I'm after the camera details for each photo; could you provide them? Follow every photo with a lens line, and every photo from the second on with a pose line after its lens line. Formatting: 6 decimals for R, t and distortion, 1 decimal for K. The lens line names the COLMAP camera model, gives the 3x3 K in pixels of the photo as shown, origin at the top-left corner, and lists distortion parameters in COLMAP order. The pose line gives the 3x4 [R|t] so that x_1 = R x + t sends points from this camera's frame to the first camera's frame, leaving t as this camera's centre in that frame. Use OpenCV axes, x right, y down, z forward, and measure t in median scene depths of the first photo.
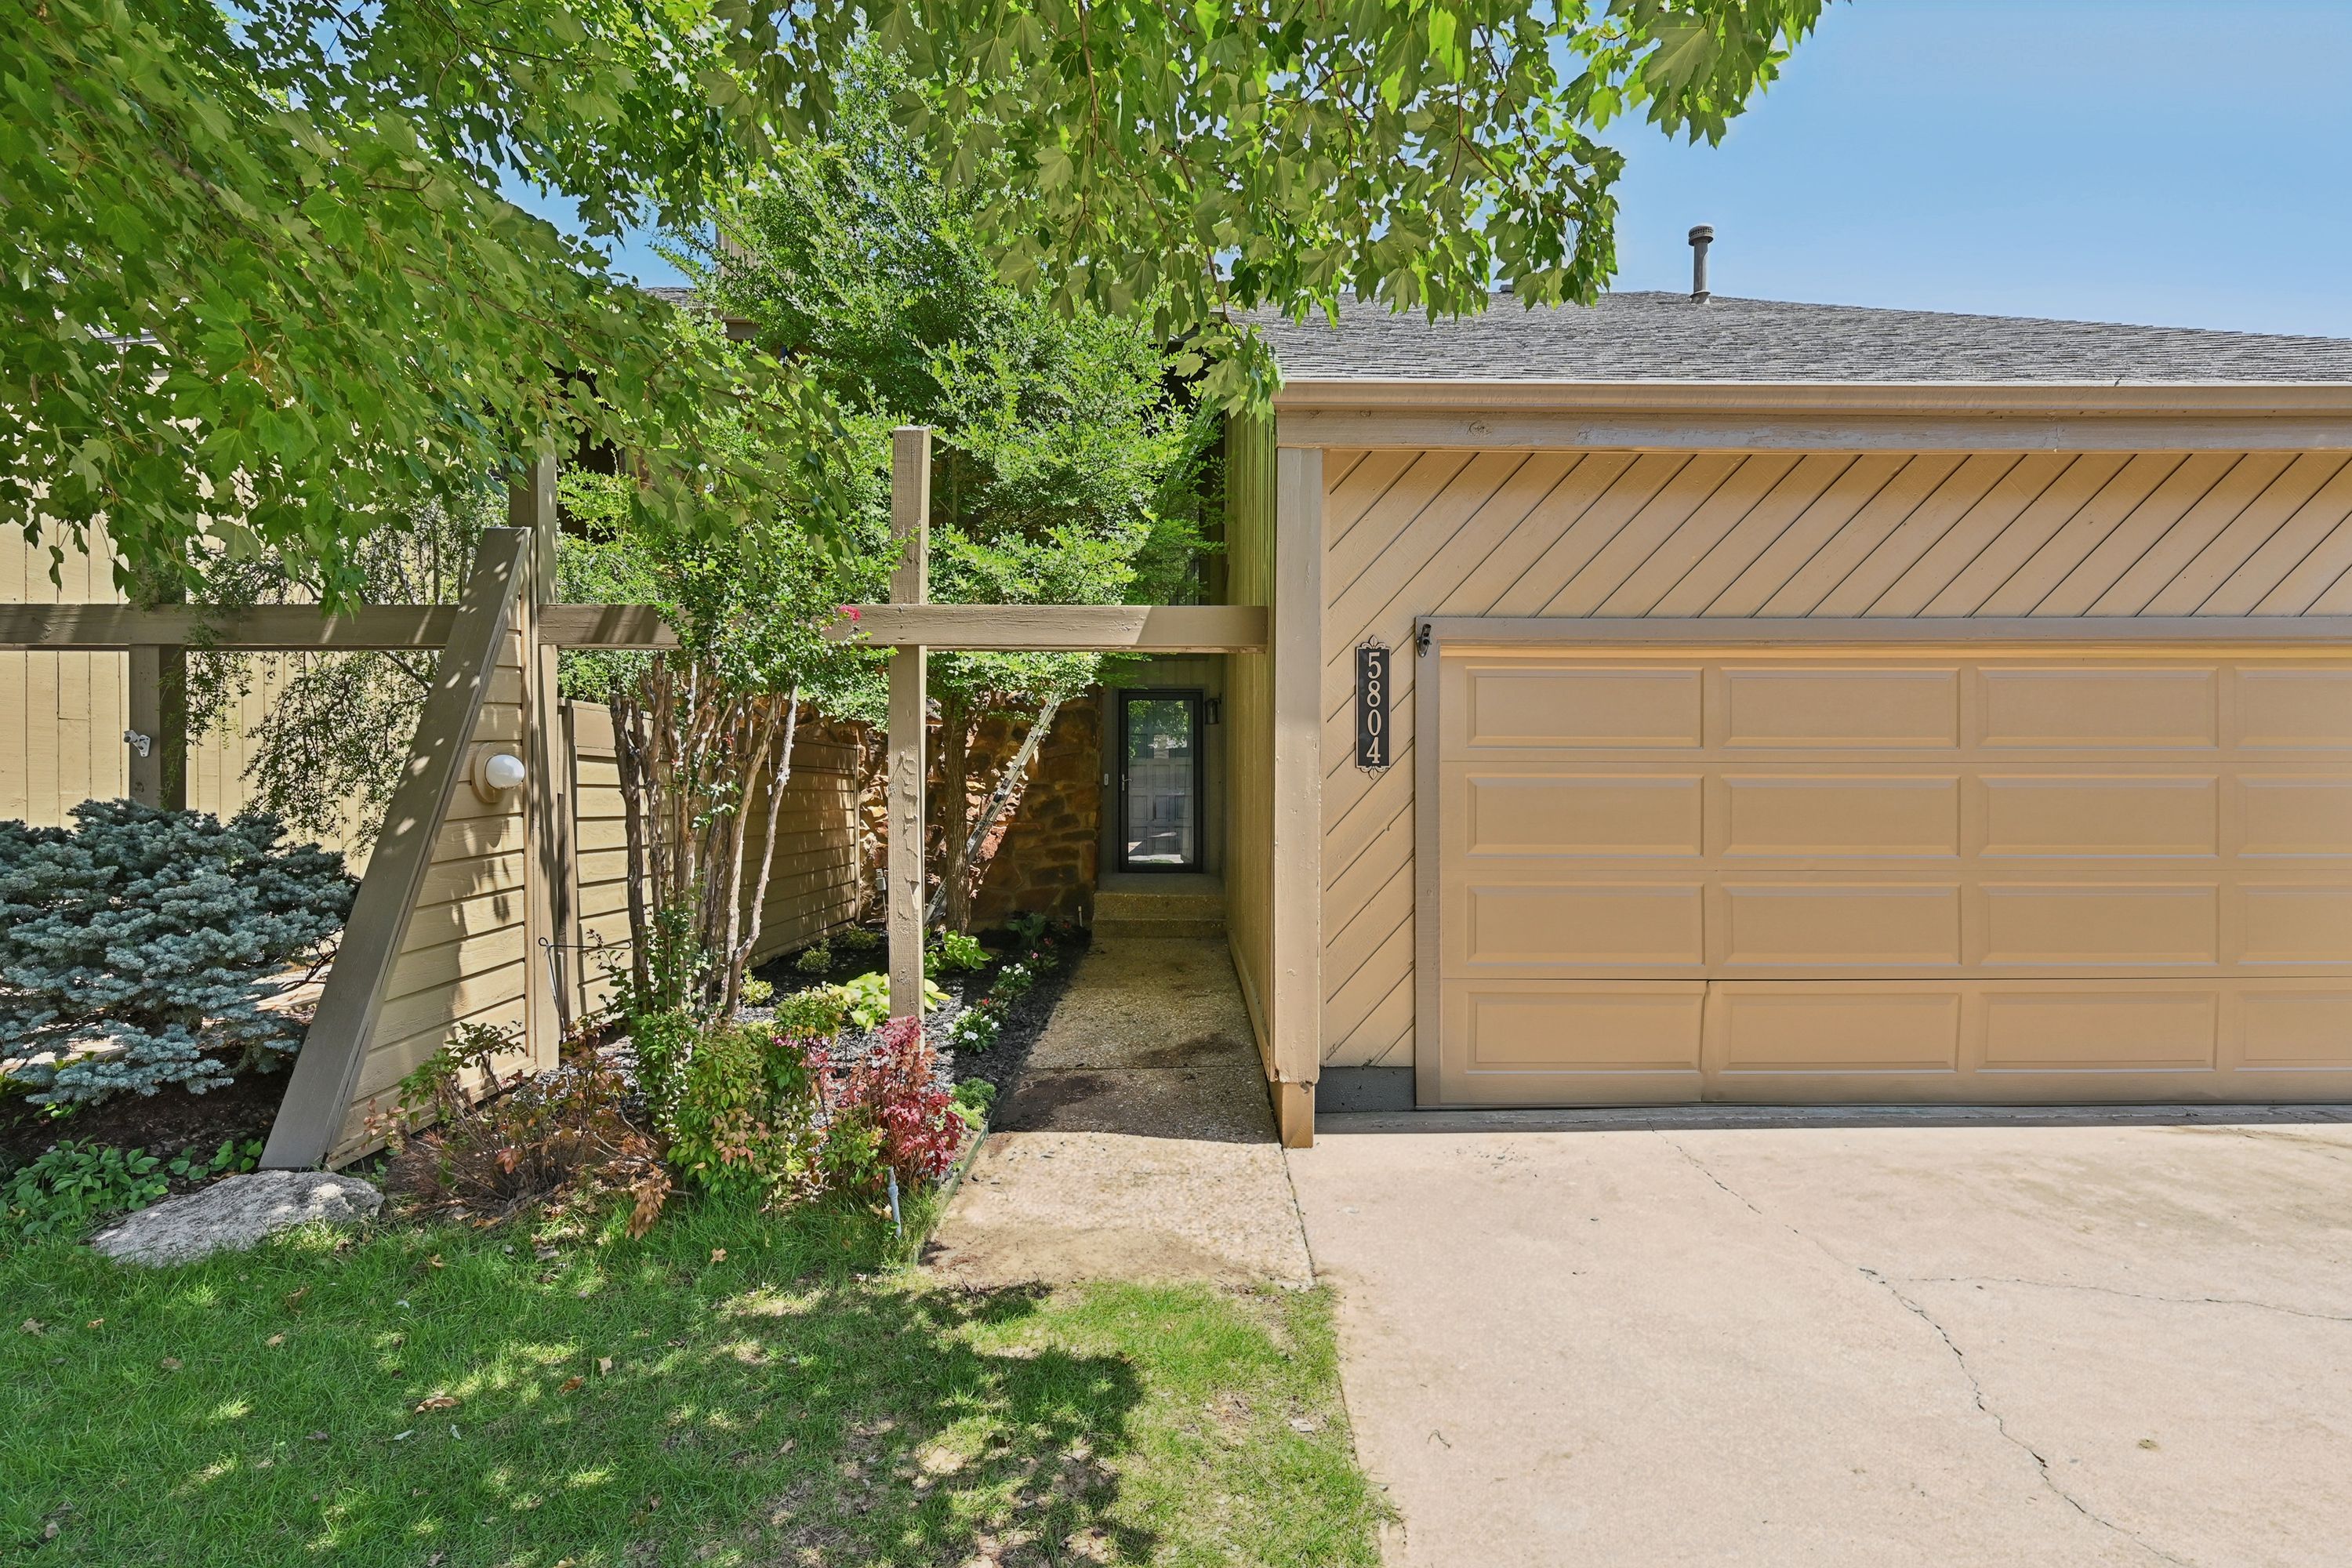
lens RADIAL K [[1072.6, 0, 1225.8], [0, 1072.6, 799.7], [0, 0, 1]] dist [0.043626, 0.000430]
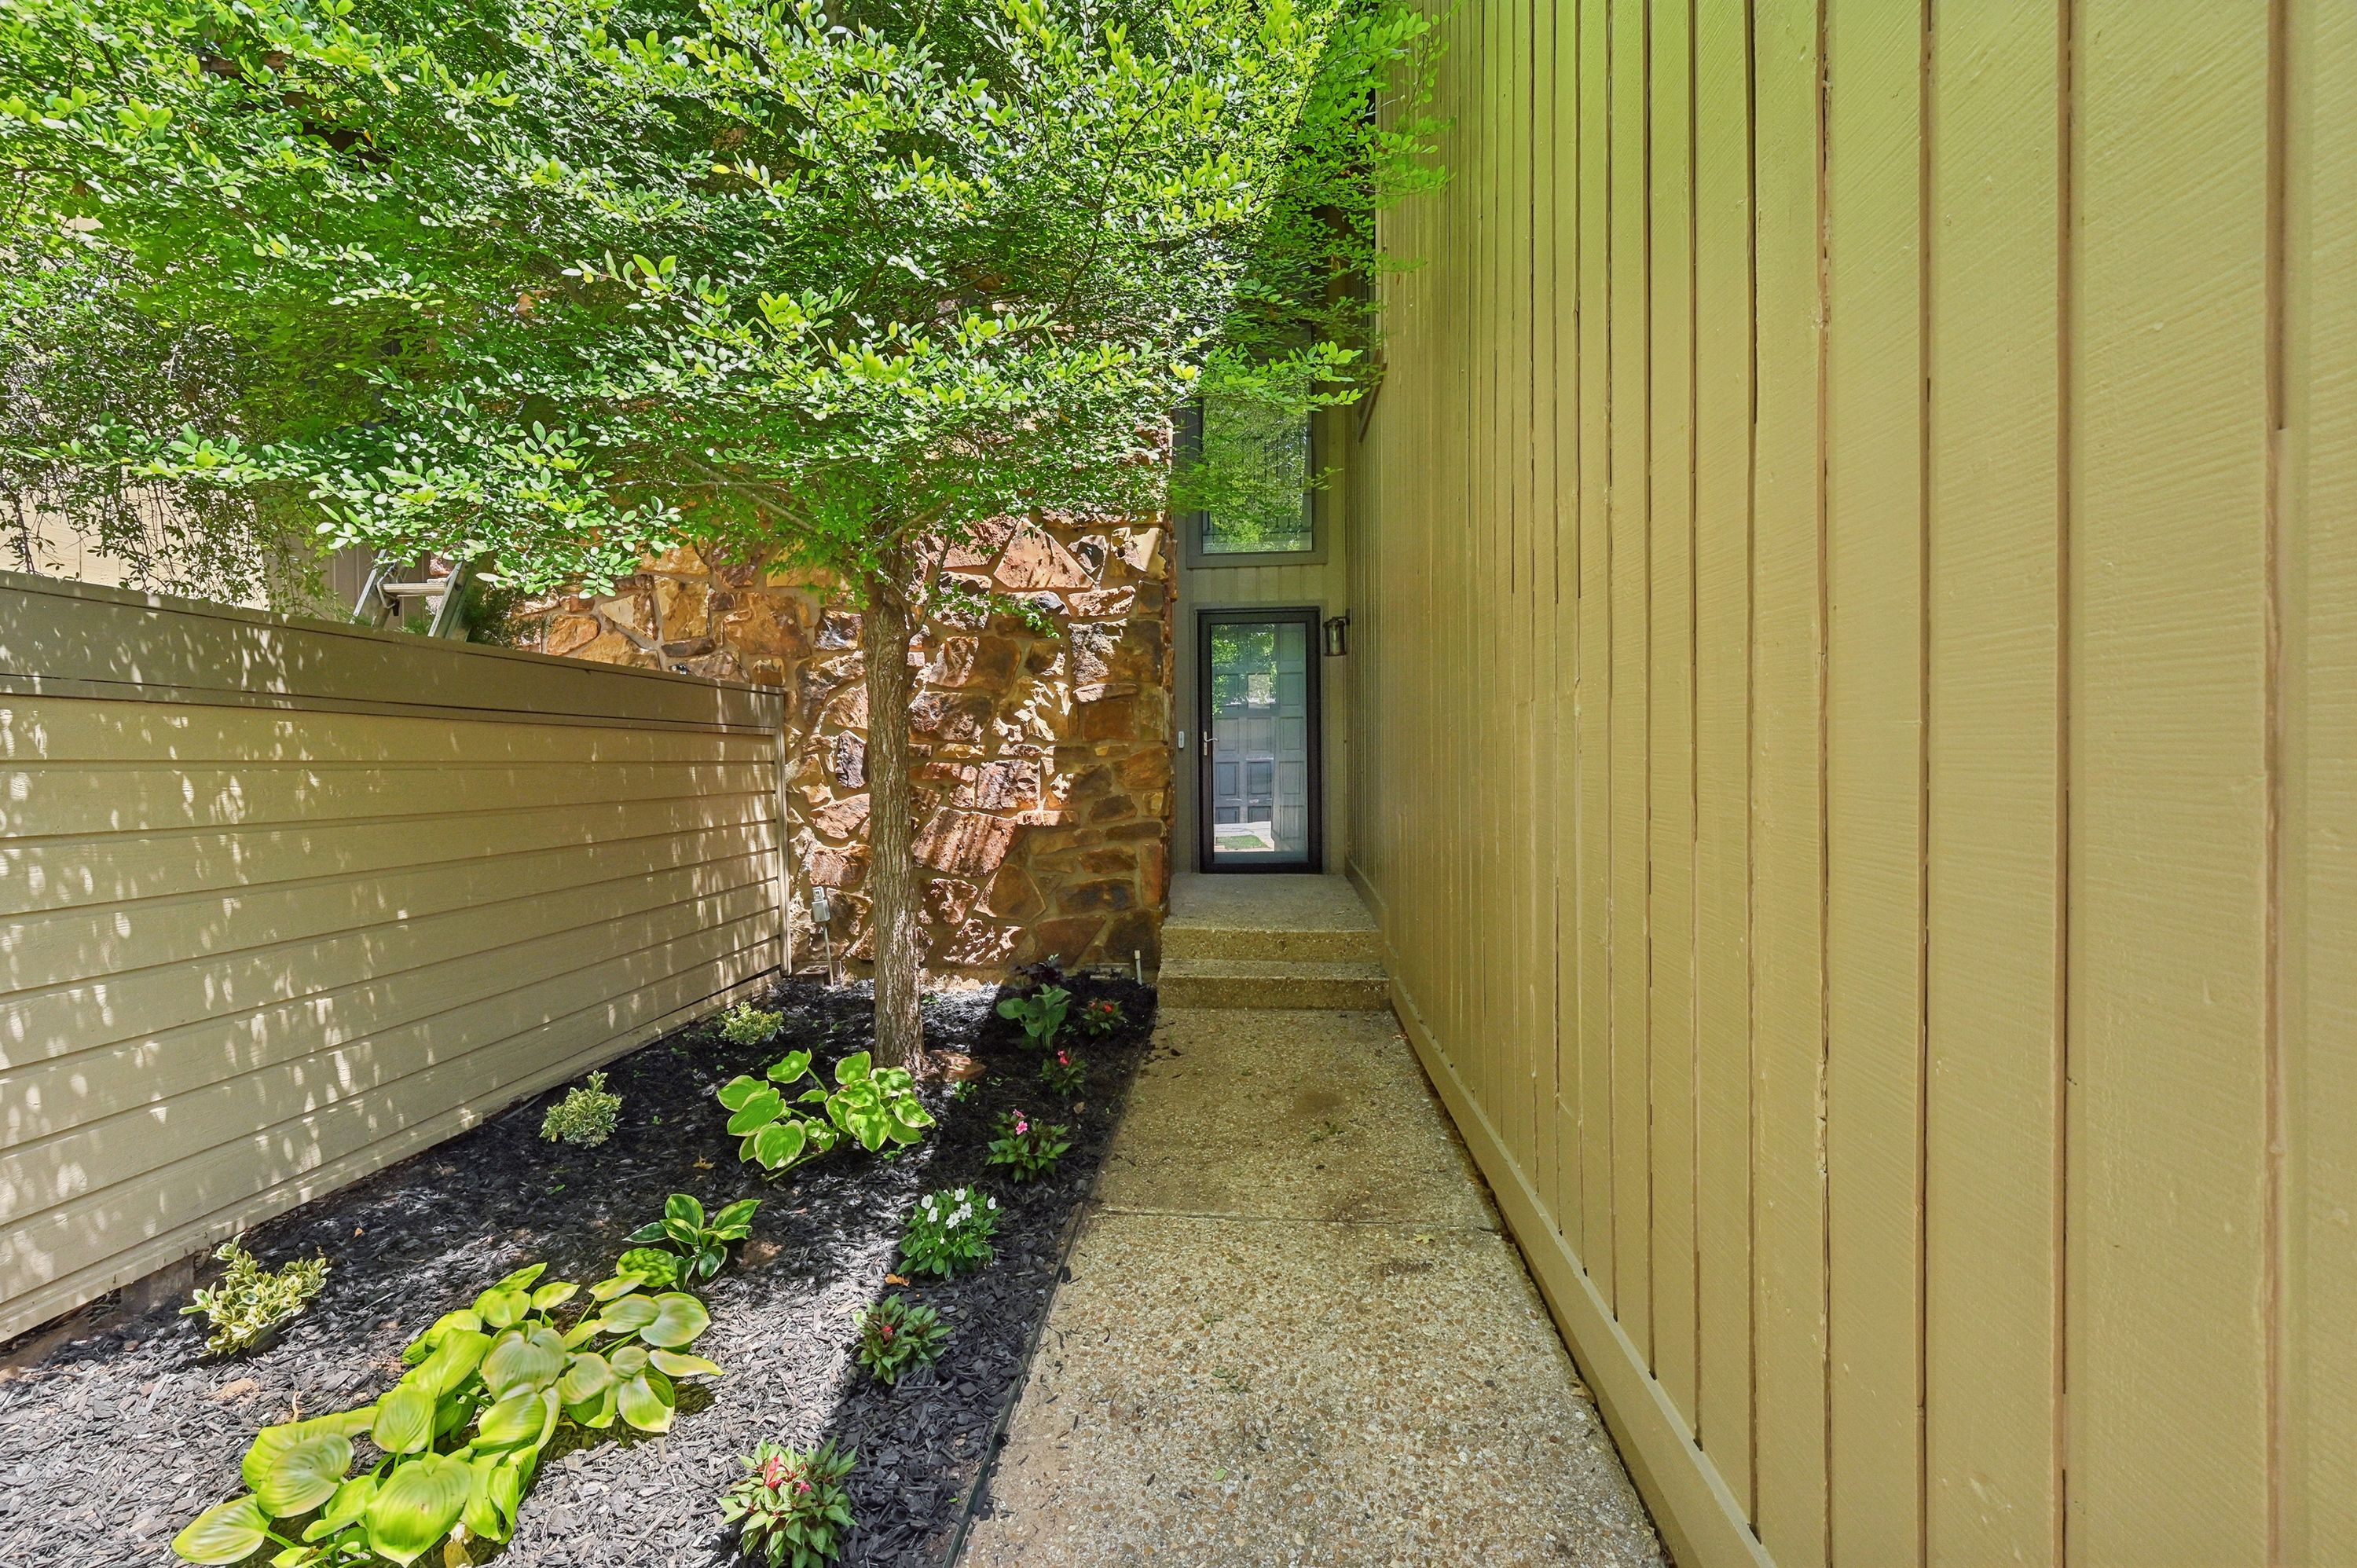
lens RADIAL K [[992.4, 0, 1162.8], [0, 992.4, 805.9], [0, 0, 1]] dist [-0.000022, -0.000036]
pose [[0.991014, -0.003307, -0.133714, -0.086996], [0.009208, 0.999009, 0.043544, -0.008946], [0.133438, -0.044384, 0.990063, 0.832152]]
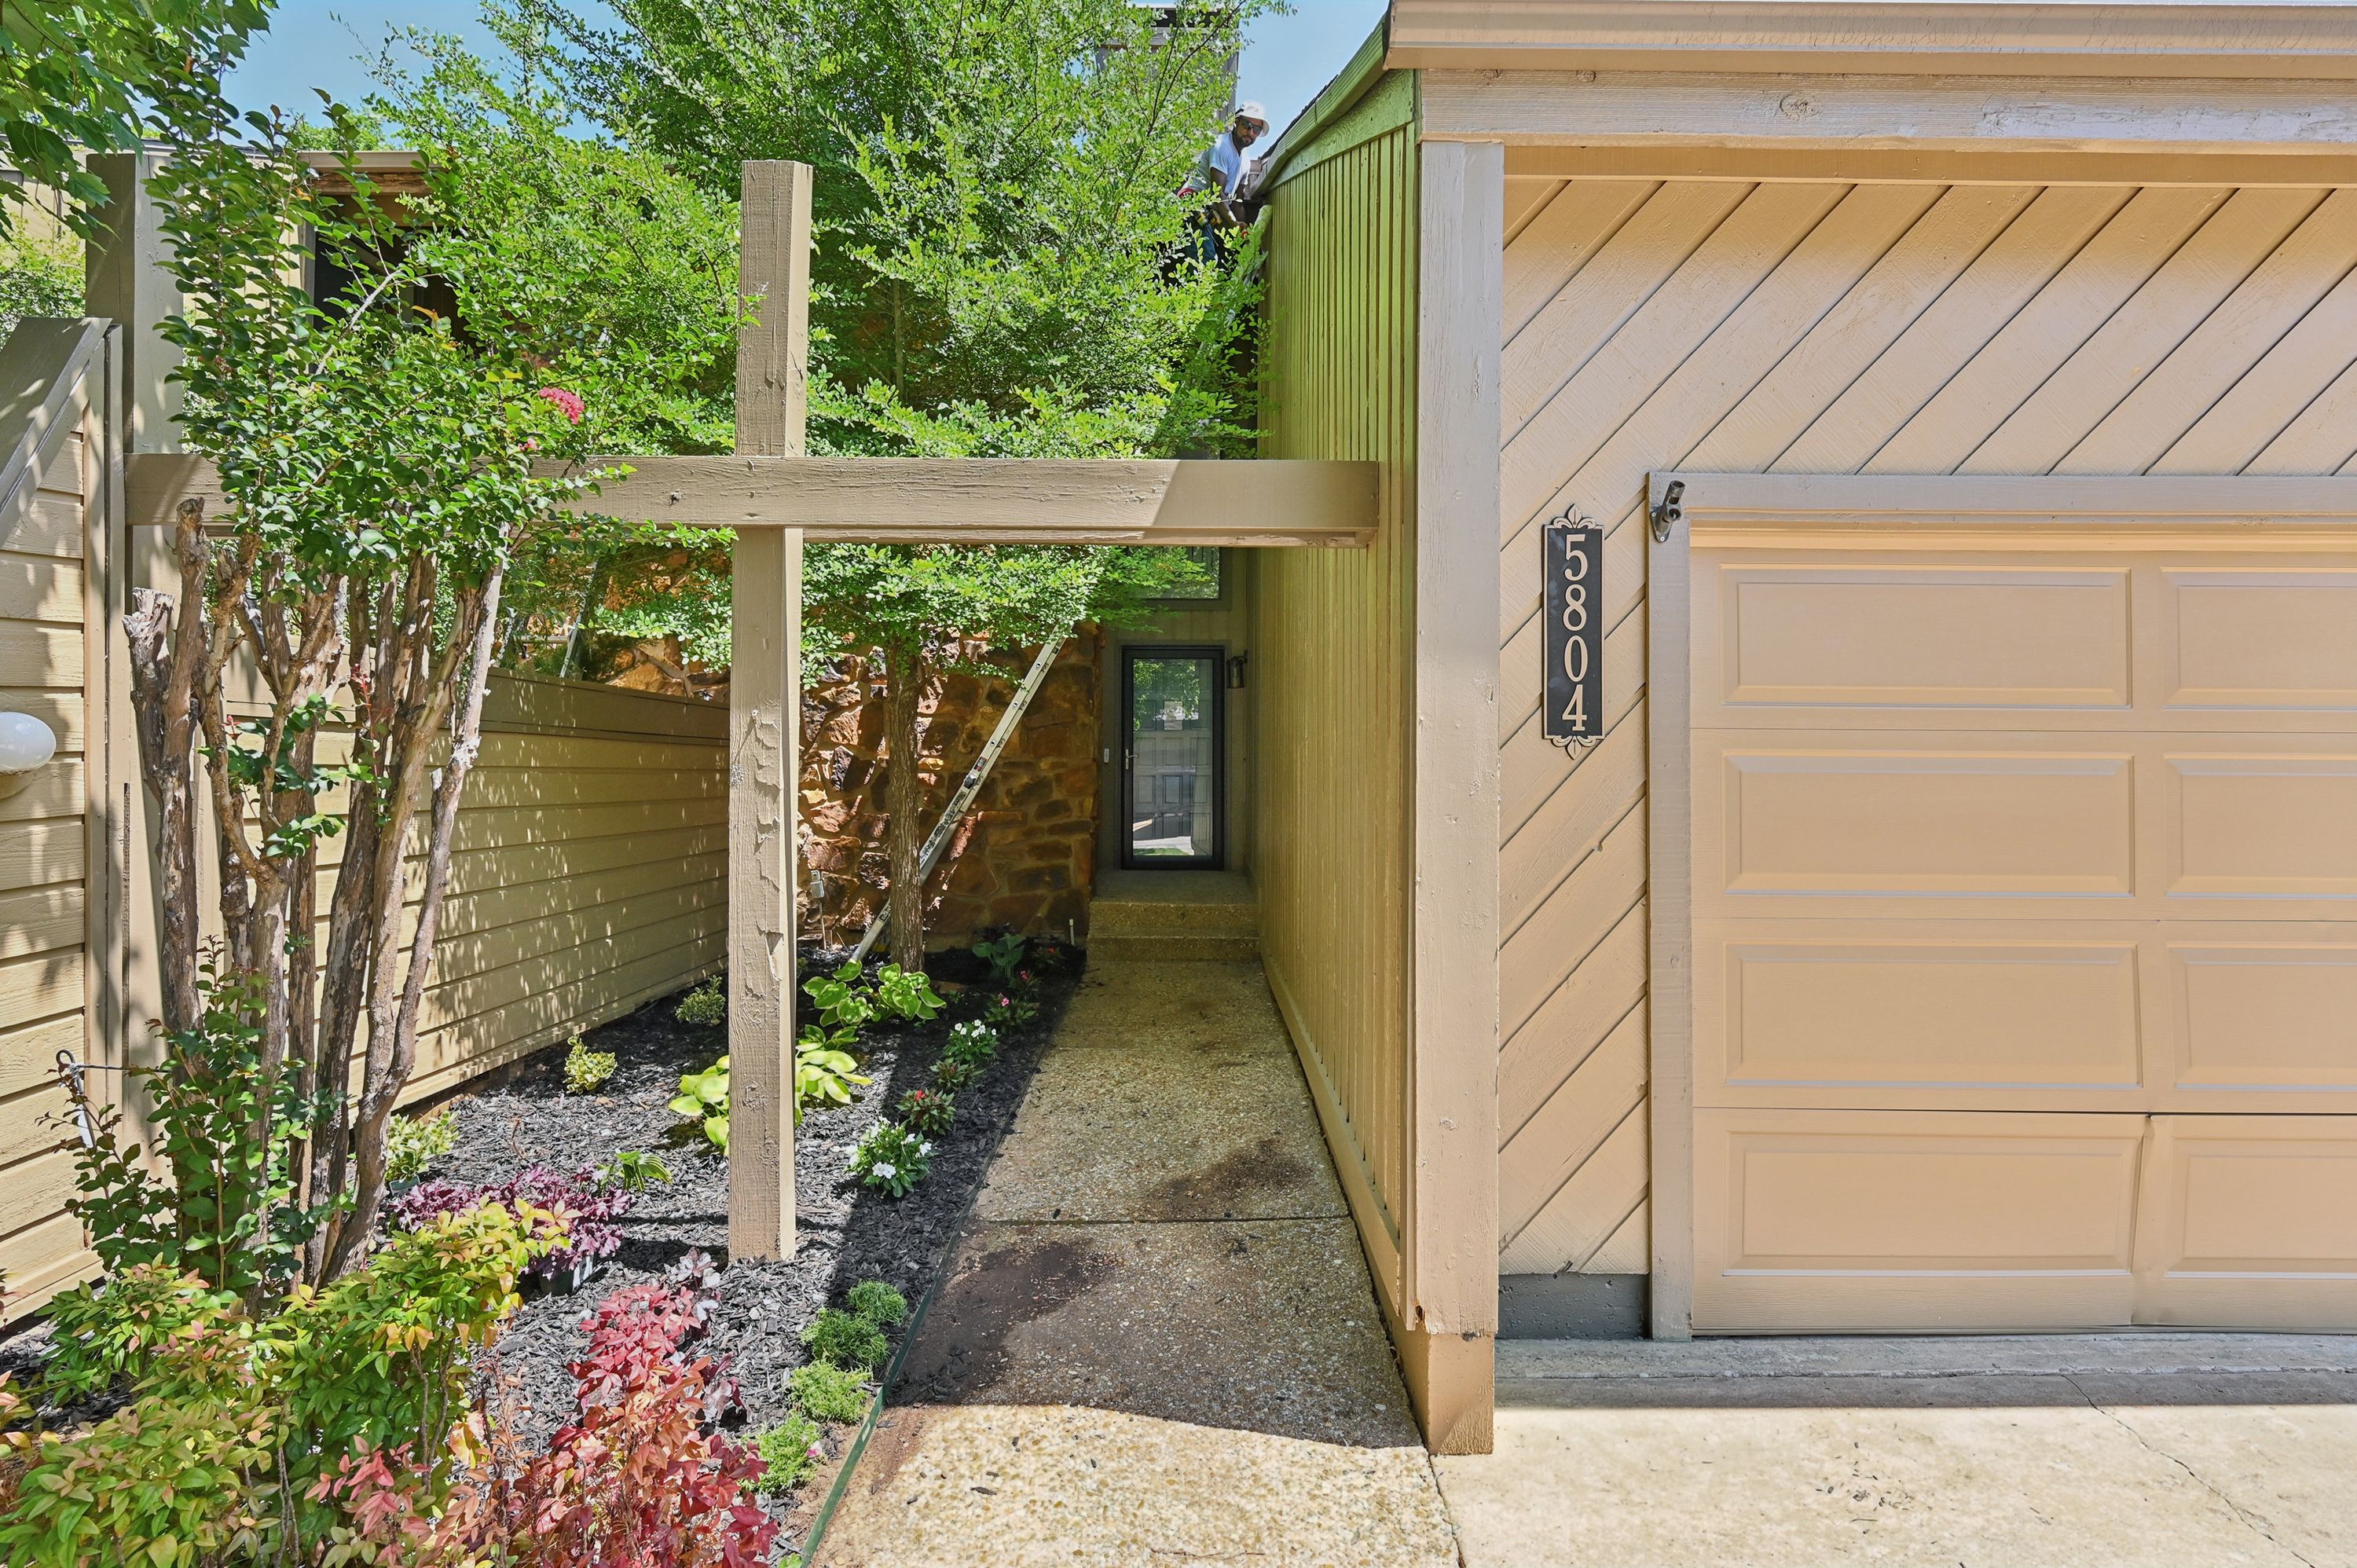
lens RADIAL K [[1083.0, 0, 1183.0], [0, 1083.0, 762.5], [0, 0, 1]] dist [-0.001051, 0.000010]
pose [[0.999090, 0.003085, -0.042536, -0.039989], [-0.003581, 0.999926, -0.011592, -0.009429], [0.042497, 0.011733, 0.999028, 0.394415]]
